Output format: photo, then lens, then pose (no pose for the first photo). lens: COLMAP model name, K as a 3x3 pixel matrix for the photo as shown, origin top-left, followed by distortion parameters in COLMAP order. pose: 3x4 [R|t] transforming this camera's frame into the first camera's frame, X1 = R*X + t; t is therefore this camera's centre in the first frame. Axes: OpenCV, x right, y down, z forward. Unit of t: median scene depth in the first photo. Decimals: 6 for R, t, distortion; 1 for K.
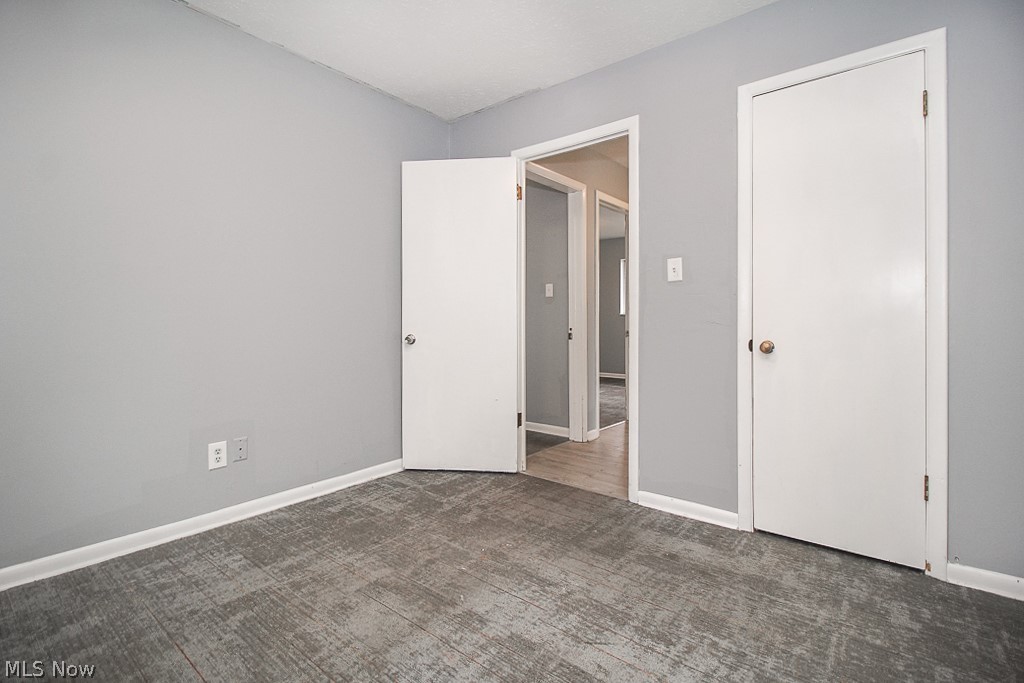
lens RADIAL K [[476.5, 0, 505.6], [0, 476.5, 313.7], [0, 0, 1]] dist [0.020261, -0.014419]
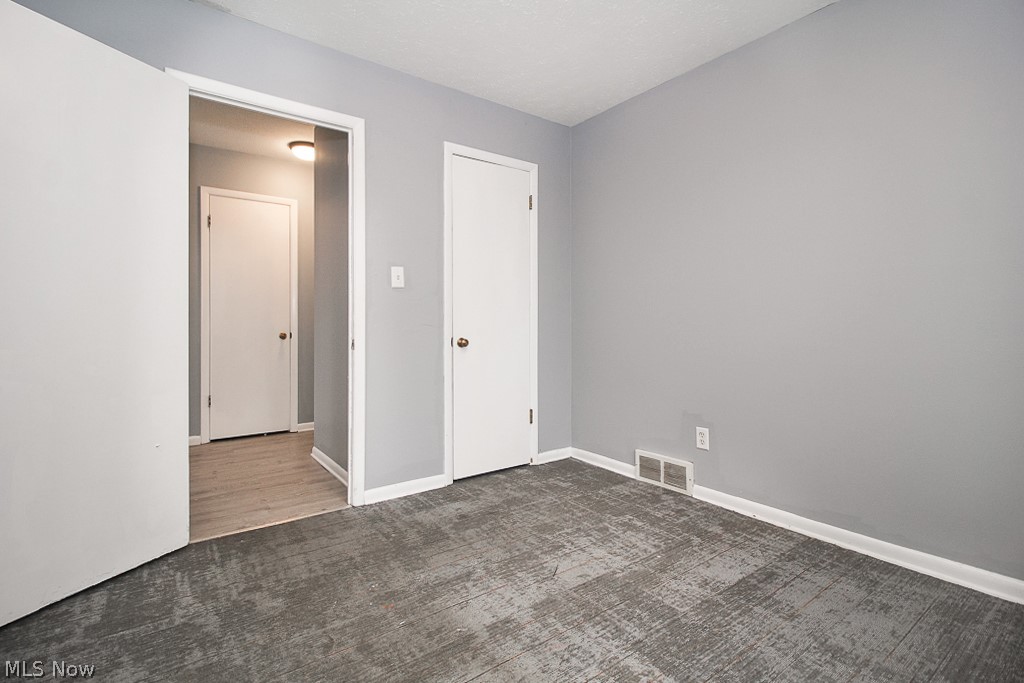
lens RADIAL K [[476.5, 0, 505.6], [0, 476.5, 313.7], [0, 0, 1]] dist [0.020261, -0.014419]
pose [[0.251000, 0.021772, 0.967742, -0.841259], [-0.014546, 0.999719, -0.018719, 0.012811], [-0.967878, -0.009378, 0.251246, 0.615584]]
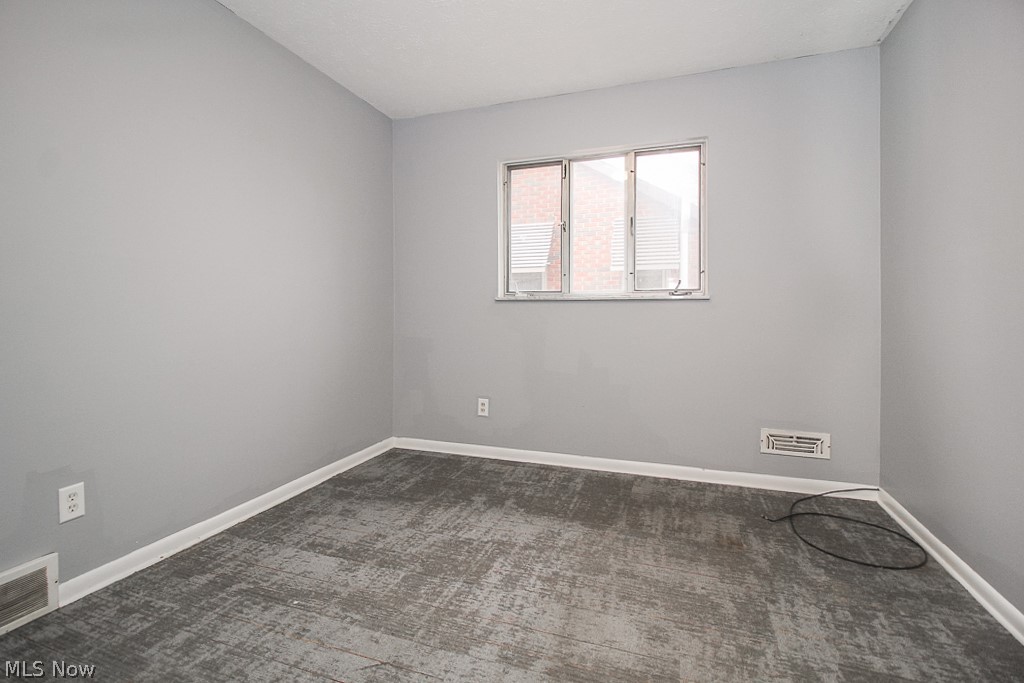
lens RADIAL K [[476.5, 0, 505.6], [0, 476.5, 313.7], [0, 0, 1]] dist [0.020261, -0.014419]
pose [[-0.939773, 0.000260, -0.341800, 0.206439], [0.003559, 0.999953, -0.009027, 0.006436], [0.341782, -0.009700, -0.939729, 1.497772]]
